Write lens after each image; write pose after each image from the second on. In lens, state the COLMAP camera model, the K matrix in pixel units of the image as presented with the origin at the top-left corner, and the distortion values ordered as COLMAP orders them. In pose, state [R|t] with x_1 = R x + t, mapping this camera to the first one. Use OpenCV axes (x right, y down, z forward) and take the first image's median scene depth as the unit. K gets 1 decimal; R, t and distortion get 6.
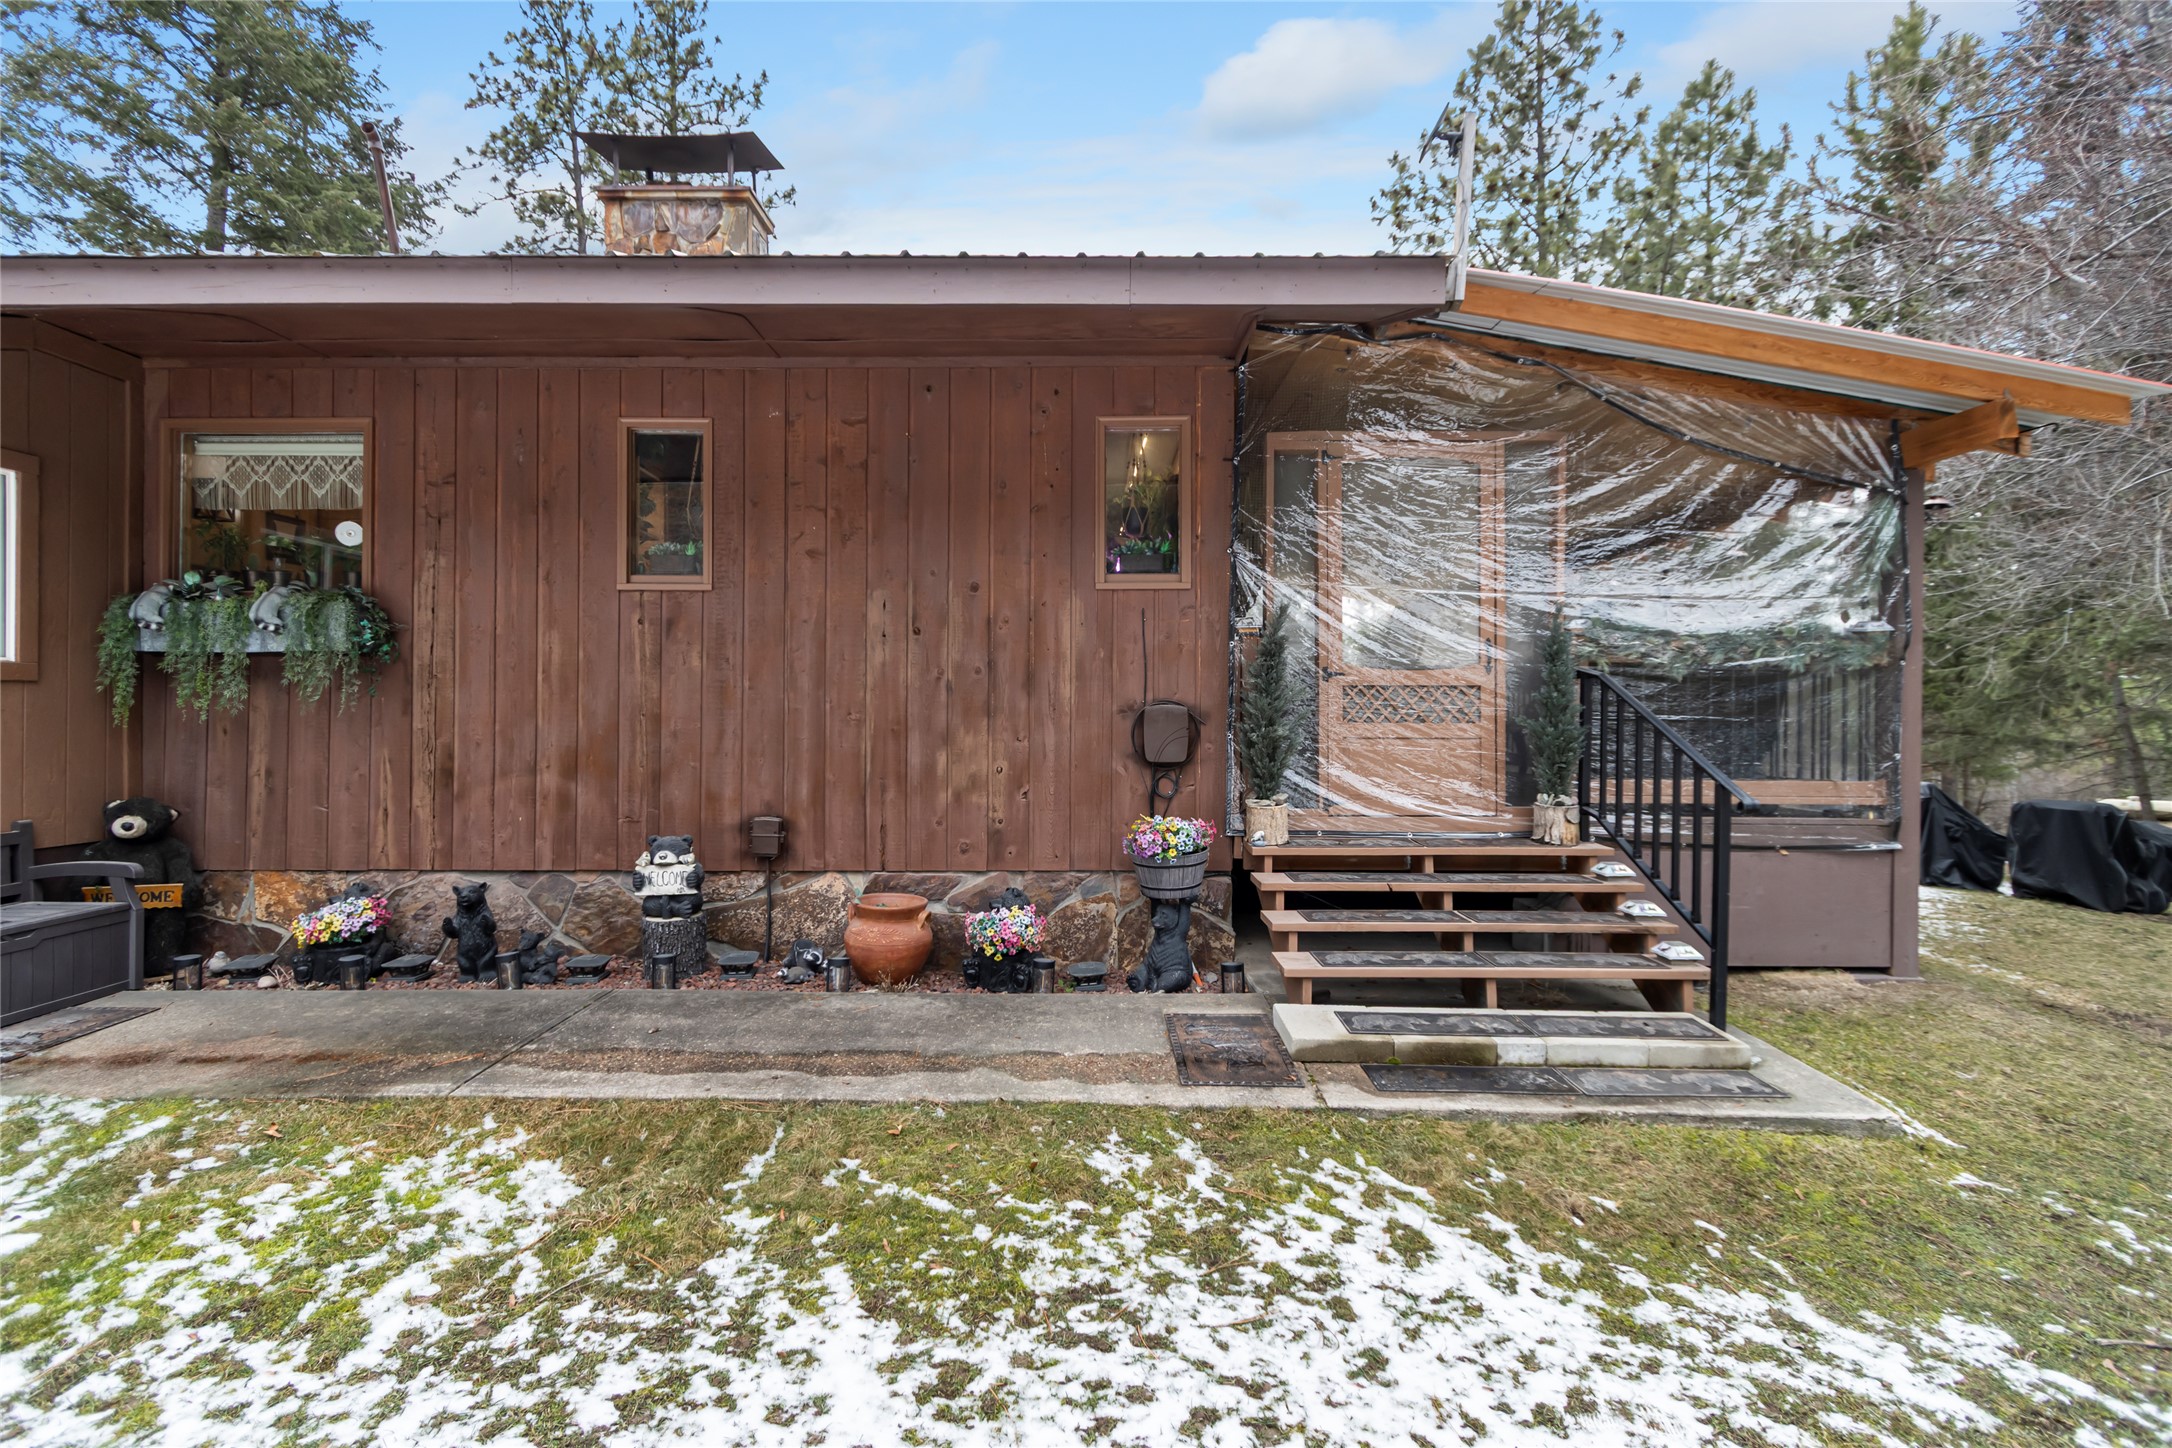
lens RADIAL K [[997.8, 0, 1060.4], [0, 997.8, 715.2], [0, 0, 1]] dist [0.007784, -0.000770]
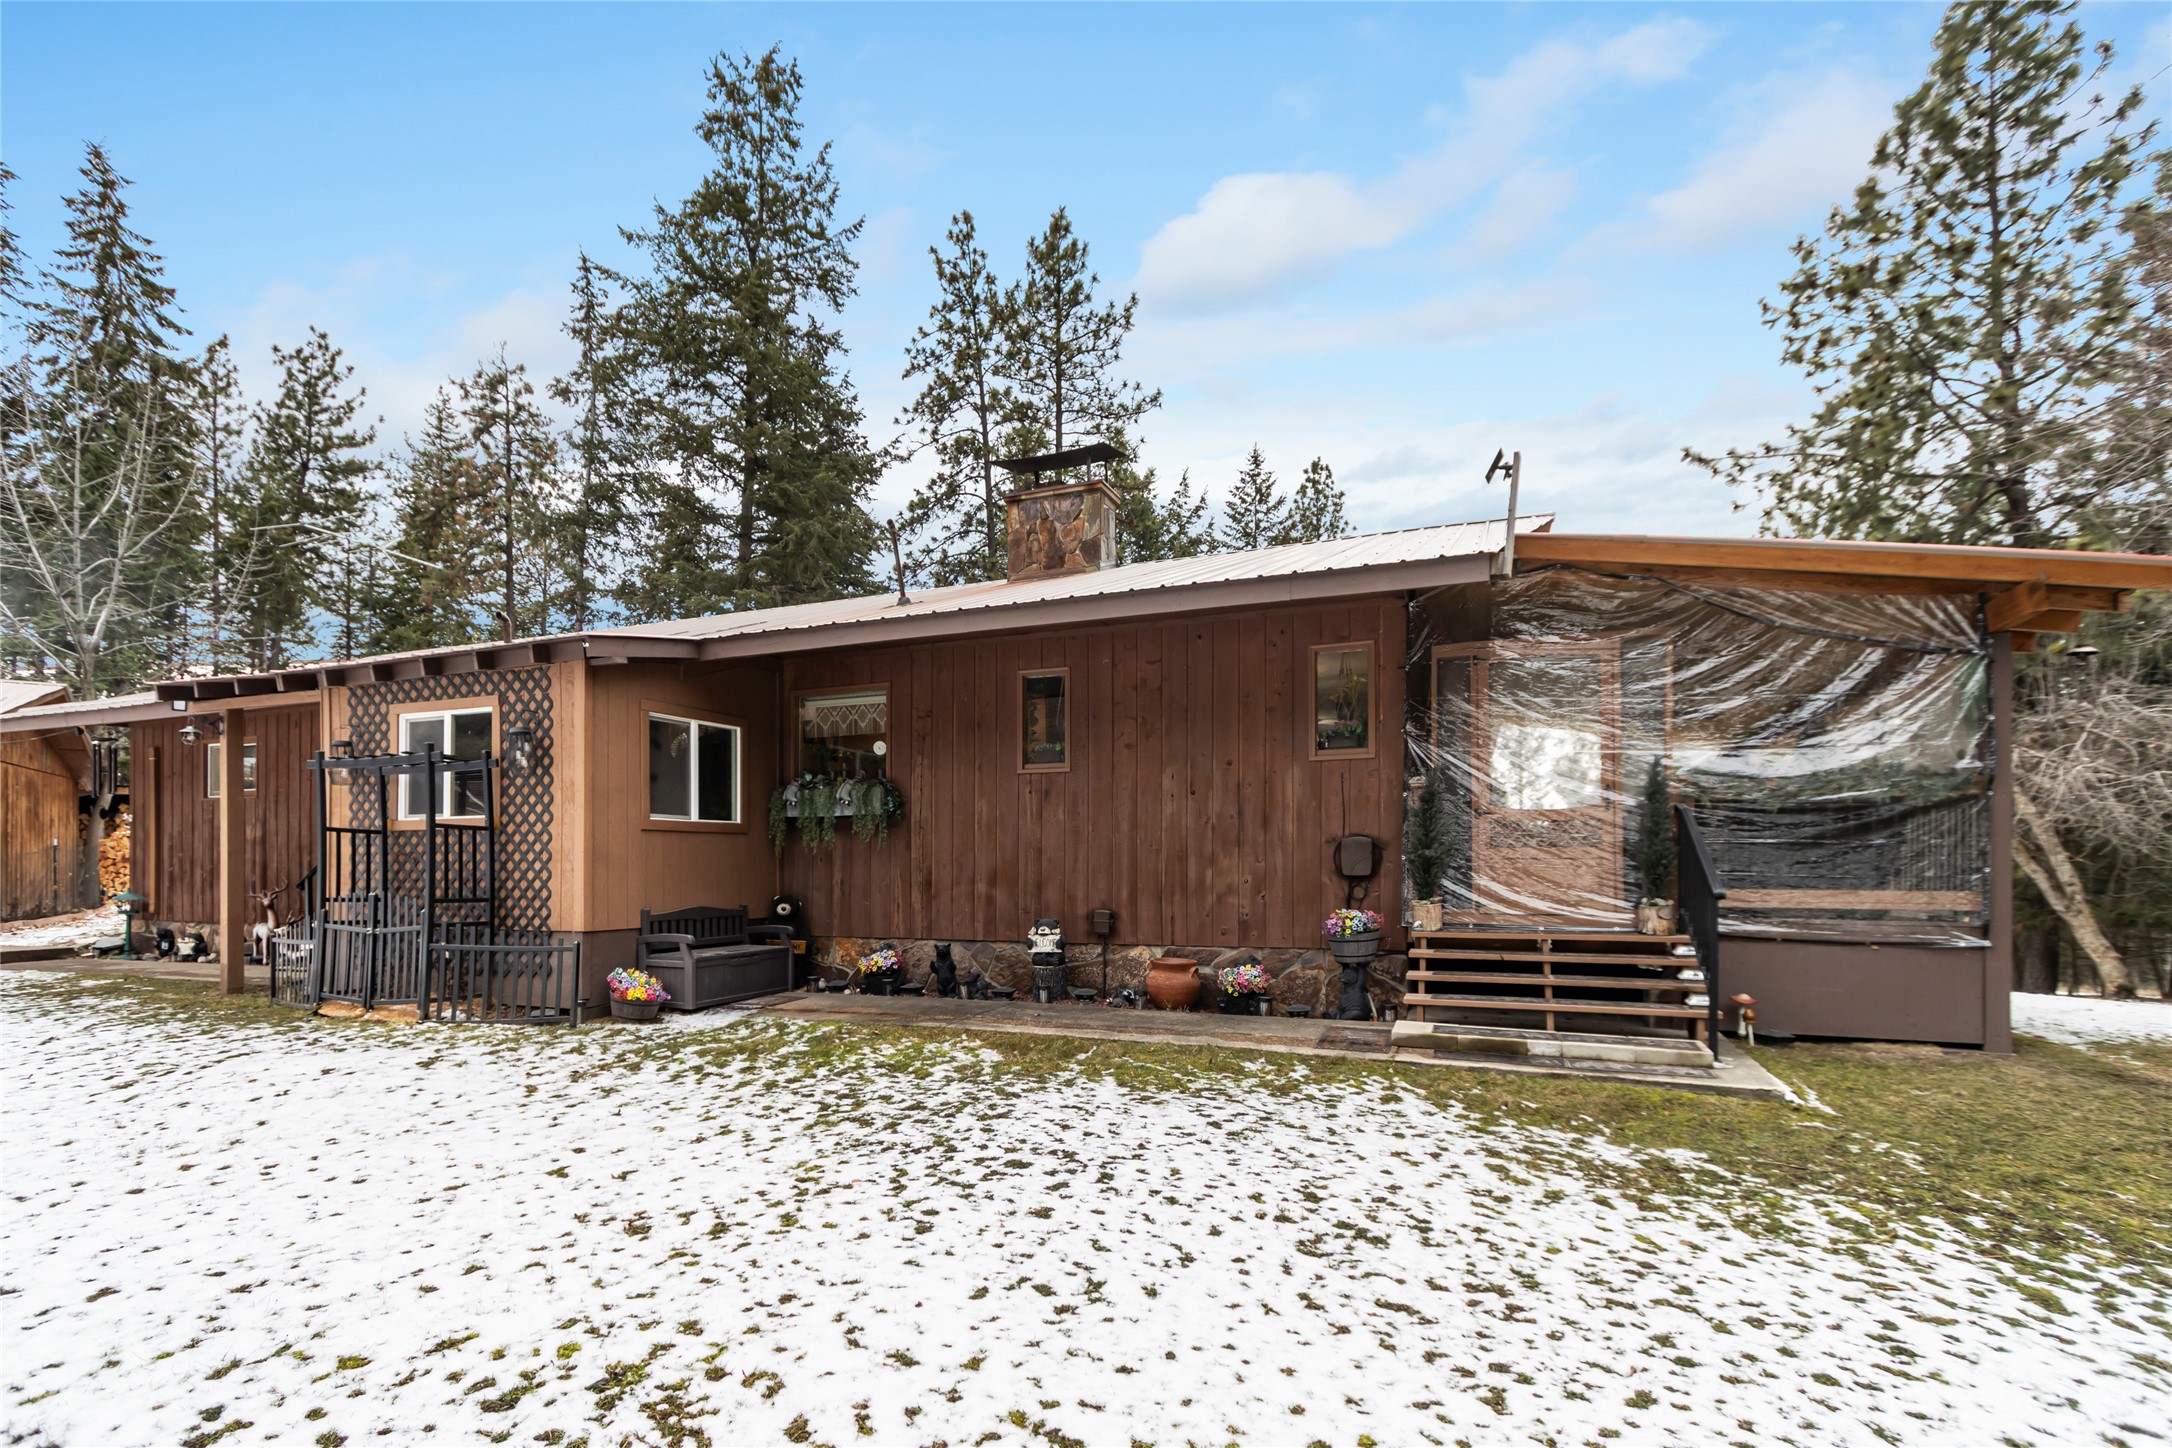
lens RADIAL K [[1029.1, 0, 1046.0], [0, 1029.1, 873.6], [0, 0, 1]] dist [0.006427, 0.000580]
pose [[0.926345, -0.002986, -0.376665, 0.250459], [0.003011, 0.999995, -0.000523, 0.043156], [0.376665, -0.000650, 0.926349, -0.582431]]
